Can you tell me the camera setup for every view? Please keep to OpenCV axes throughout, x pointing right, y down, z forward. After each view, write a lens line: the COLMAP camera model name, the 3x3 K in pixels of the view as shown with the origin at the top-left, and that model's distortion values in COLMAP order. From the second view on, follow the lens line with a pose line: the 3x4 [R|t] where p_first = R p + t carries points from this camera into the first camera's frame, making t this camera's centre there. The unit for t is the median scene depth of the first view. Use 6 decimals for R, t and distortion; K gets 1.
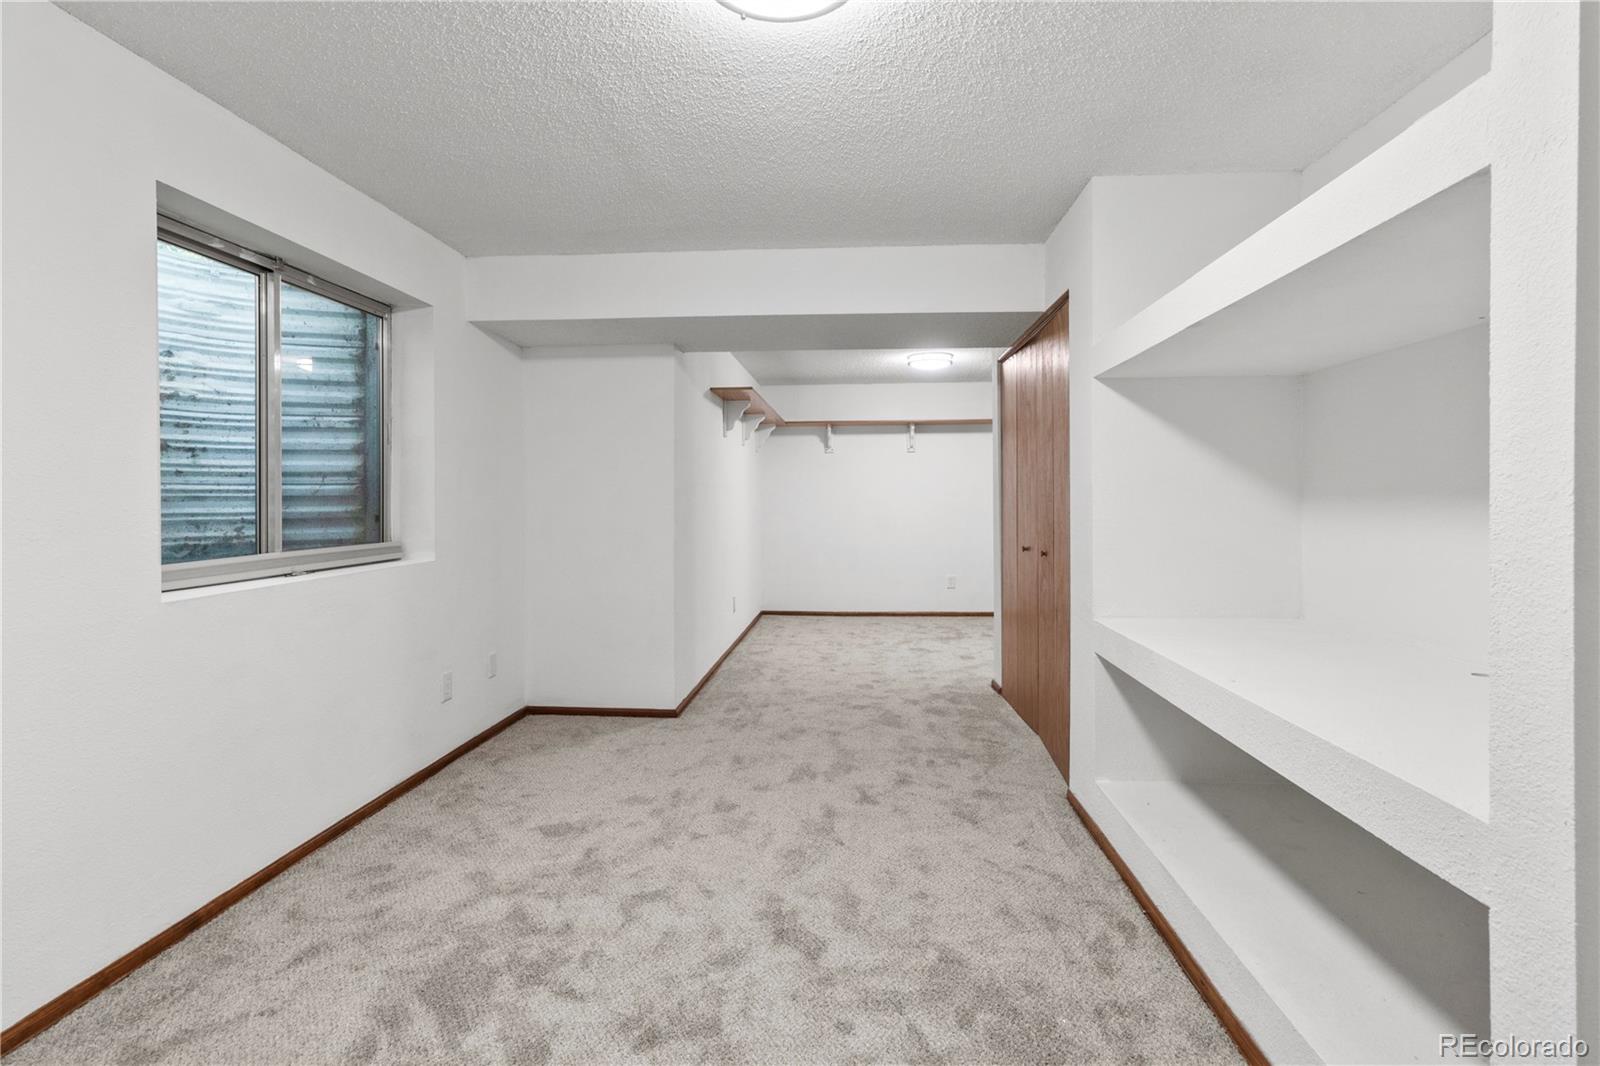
lens RADIAL K [[747.8, 0, 802.4], [0, 747.8, 521.3], [0, 0, 1]] dist [-0.000691, 0.000528]
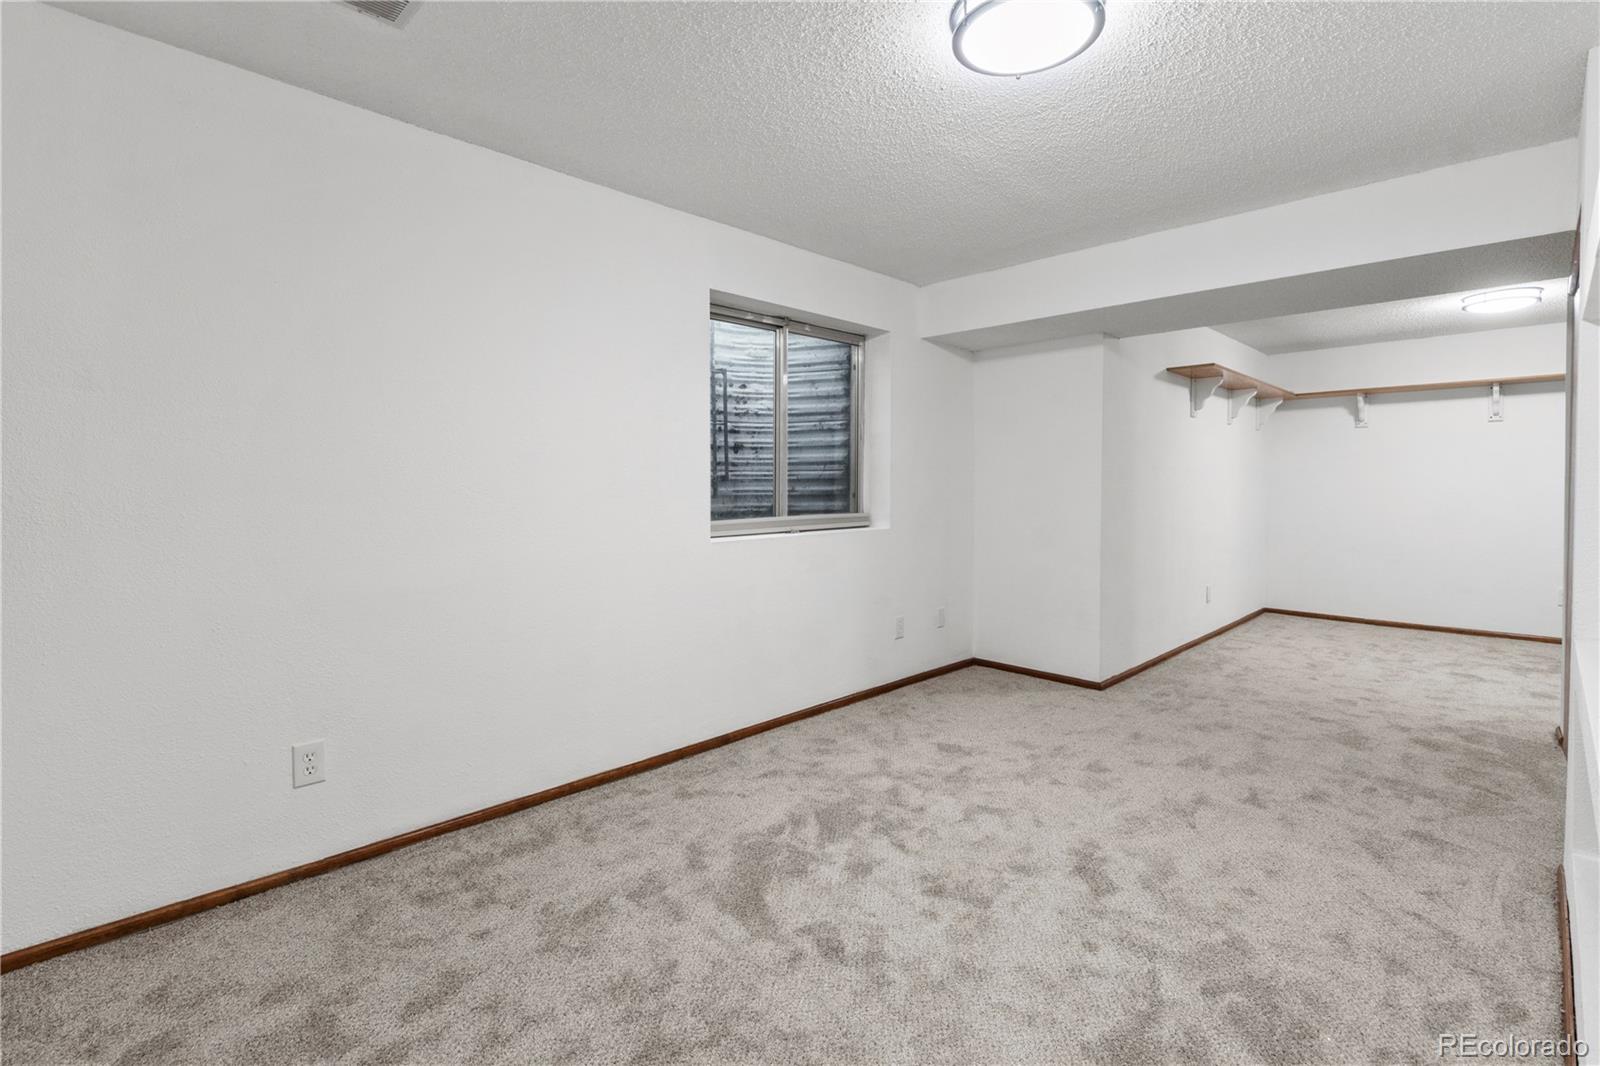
lens RADIAL K [[747.8, 0, 802.7], [0, 747.8, 528.2], [0, 0, 1]] dist [-0.000691, 0.000528]
pose [[0.747920, 0.042805, -0.662407, 0.273865], [-0.022990, 0.998990, 0.038597, 0.005962], [0.663390, -0.013639, 0.748149, -0.076917]]
